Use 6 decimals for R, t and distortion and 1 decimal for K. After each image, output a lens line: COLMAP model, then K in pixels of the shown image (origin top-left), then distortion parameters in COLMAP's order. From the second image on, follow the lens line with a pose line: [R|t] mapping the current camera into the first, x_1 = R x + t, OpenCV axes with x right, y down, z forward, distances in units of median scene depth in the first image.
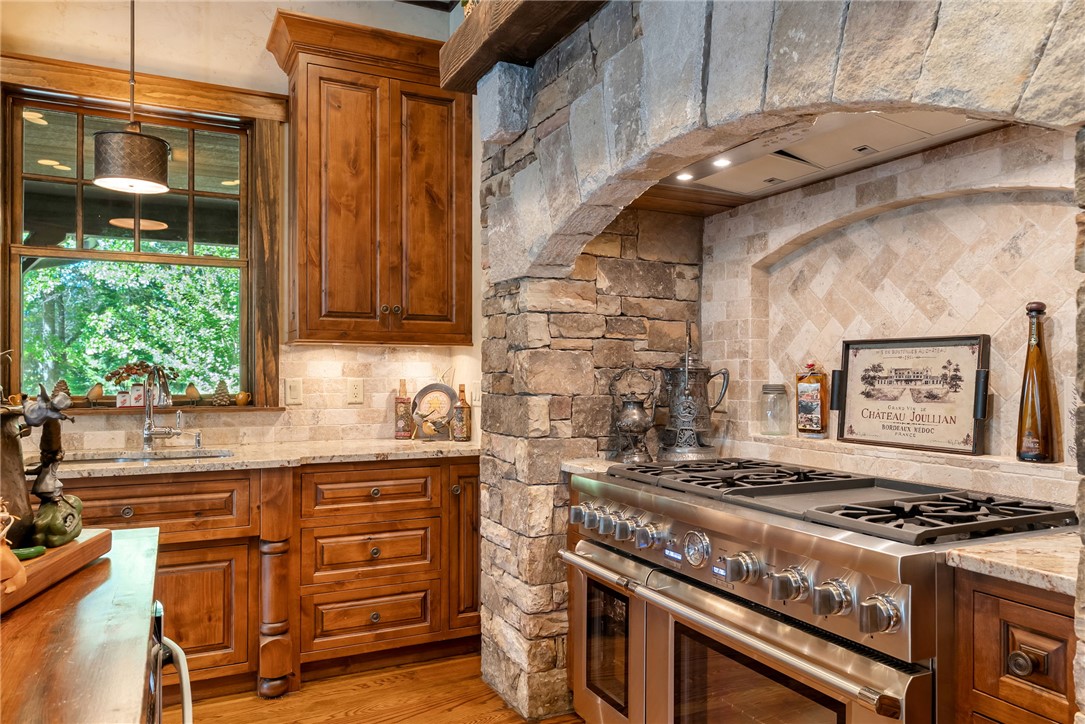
lens RADIAL K [[757.6, 0, 543.4], [0, 757.6, 366.4], [0, 0, 1]] dist [-0.000227, -0.000496]
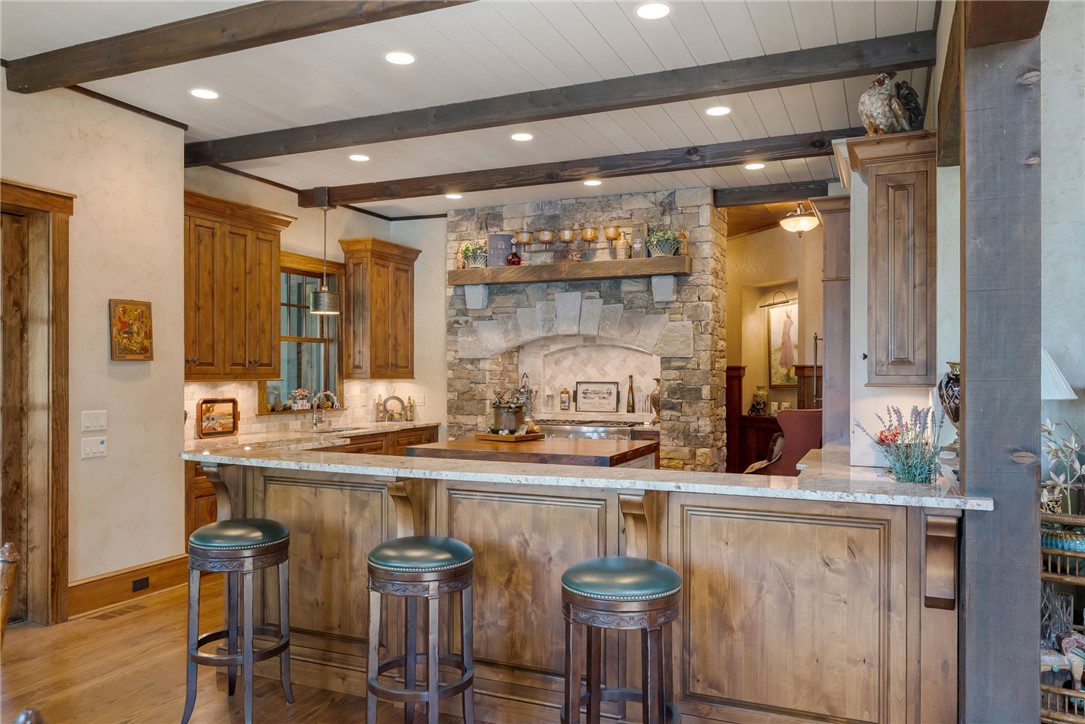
lens RADIAL K [[757.6, 0, 543.4], [0, 757.6, 366.4], [0, 0, 1]] dist [-0.000227, -0.000496]
pose [[0.771016, 0.005893, 0.636788, -1.747917], [-0.005508, 0.999981, -0.002585, -0.086348], [-0.636792, -0.001514, 0.771034, -1.404003]]
